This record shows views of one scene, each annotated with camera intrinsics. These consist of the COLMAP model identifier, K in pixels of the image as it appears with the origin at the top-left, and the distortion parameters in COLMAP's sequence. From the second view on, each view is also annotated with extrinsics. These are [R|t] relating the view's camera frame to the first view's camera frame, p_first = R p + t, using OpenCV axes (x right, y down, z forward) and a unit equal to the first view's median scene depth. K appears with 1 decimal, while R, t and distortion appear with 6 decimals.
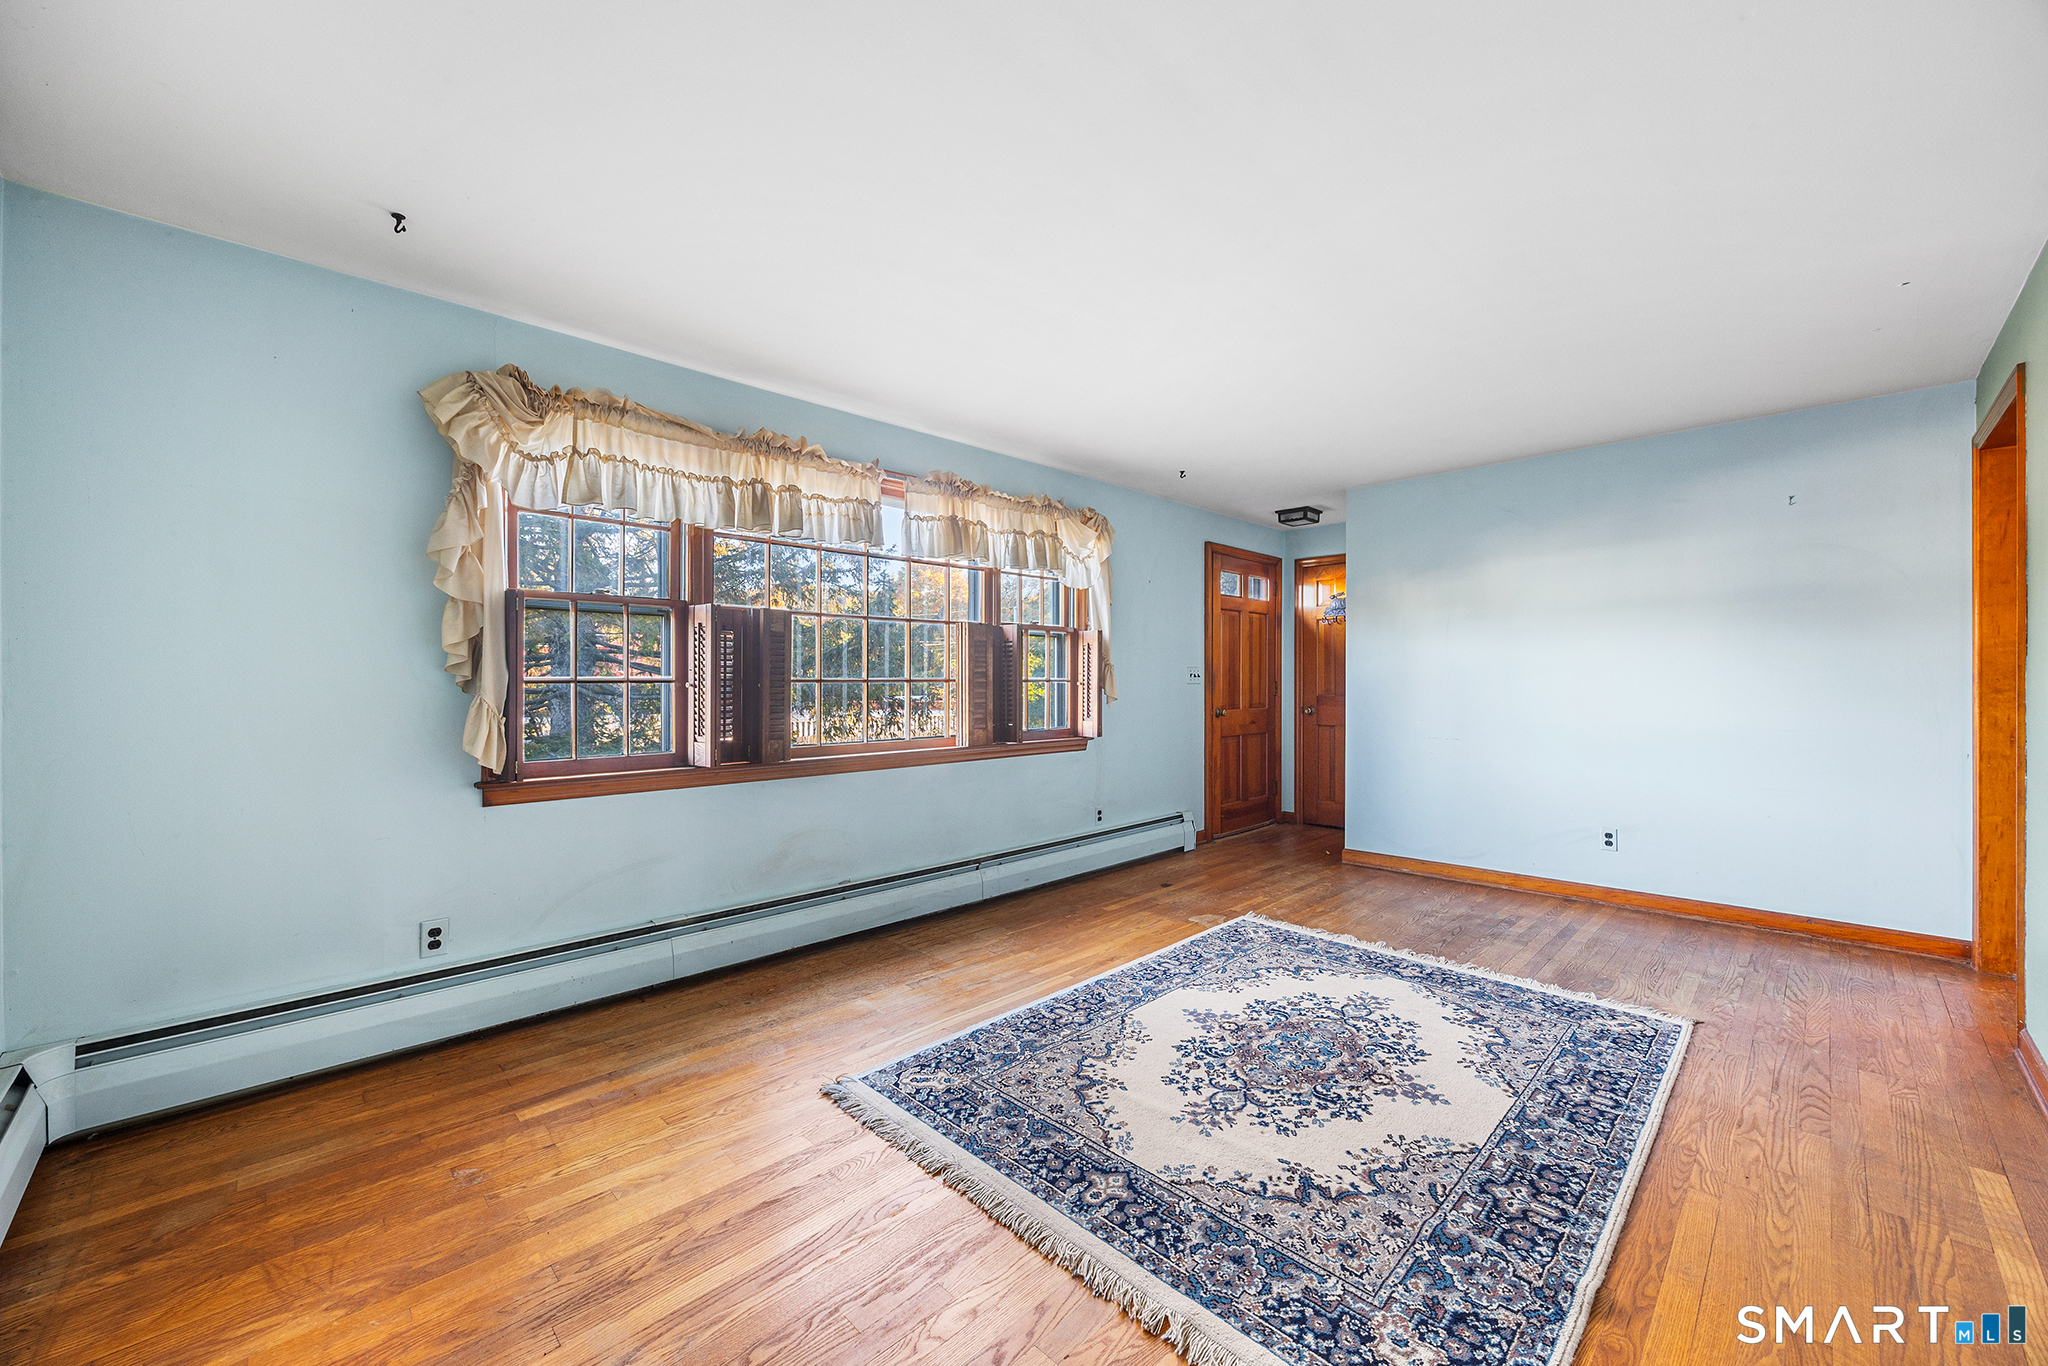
lens RADIAL K [[793.4, 0, 1023.8], [0, 793.4, 683.9], [0, 0, 1]] dist [-0.001763, -0.000142]
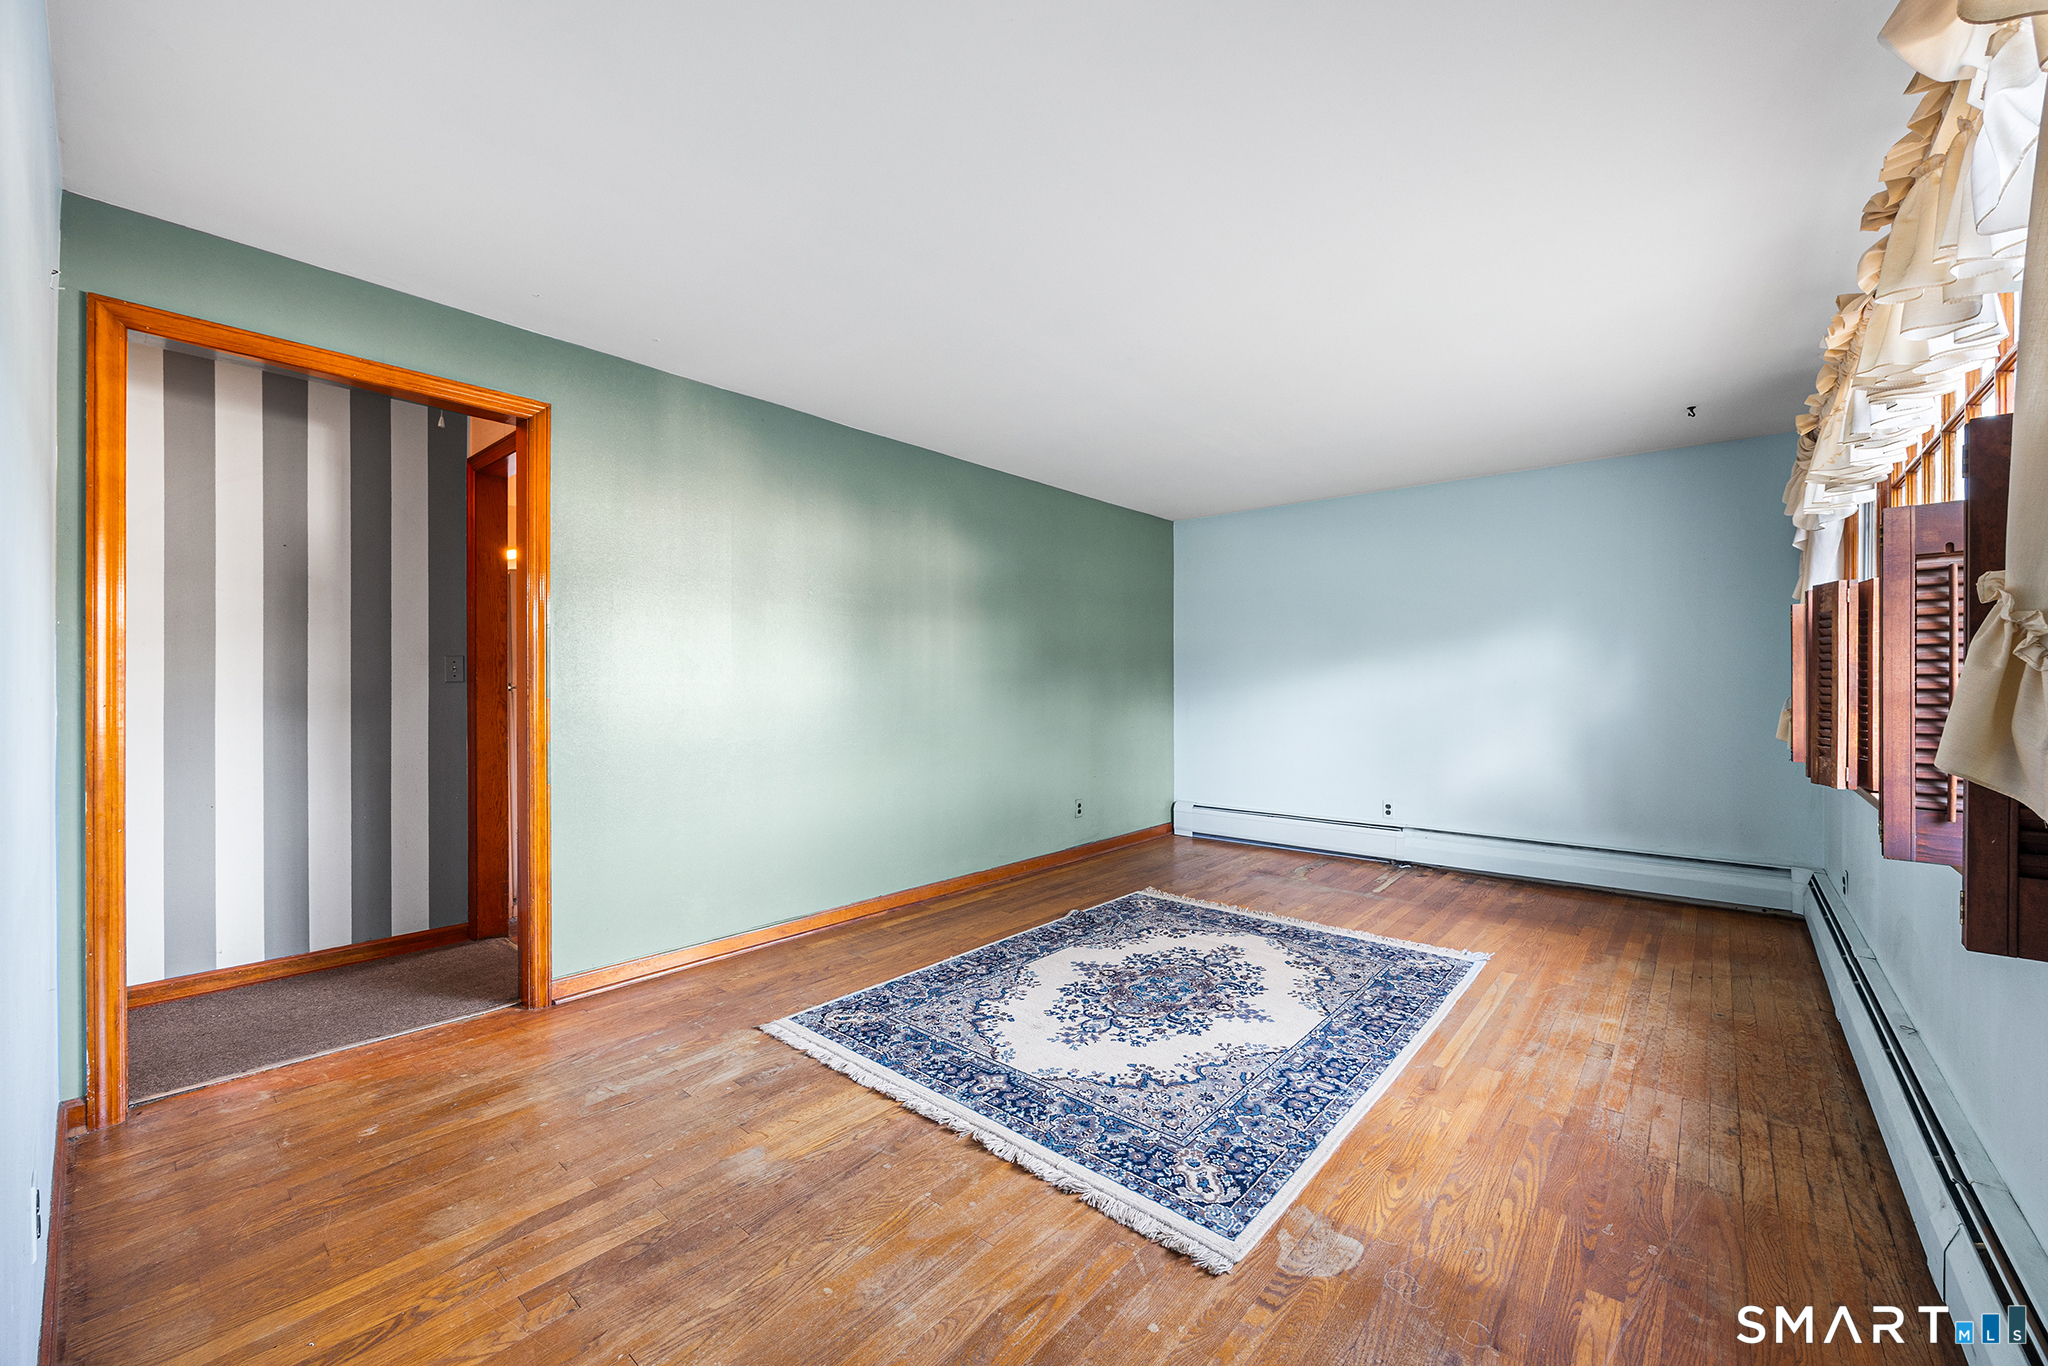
lens RADIAL K [[793.4, 0, 1025.6], [0, 793.4, 684.2], [0, 0, 1]] dist [-0.001763, -0.000142]
pose [[-0.996901, 0.003324, -0.078598, 0.598951], [0.003123, 0.999992, 0.002680, -0.001083], [0.078607, 0.002426, -0.996903, 2.015290]]
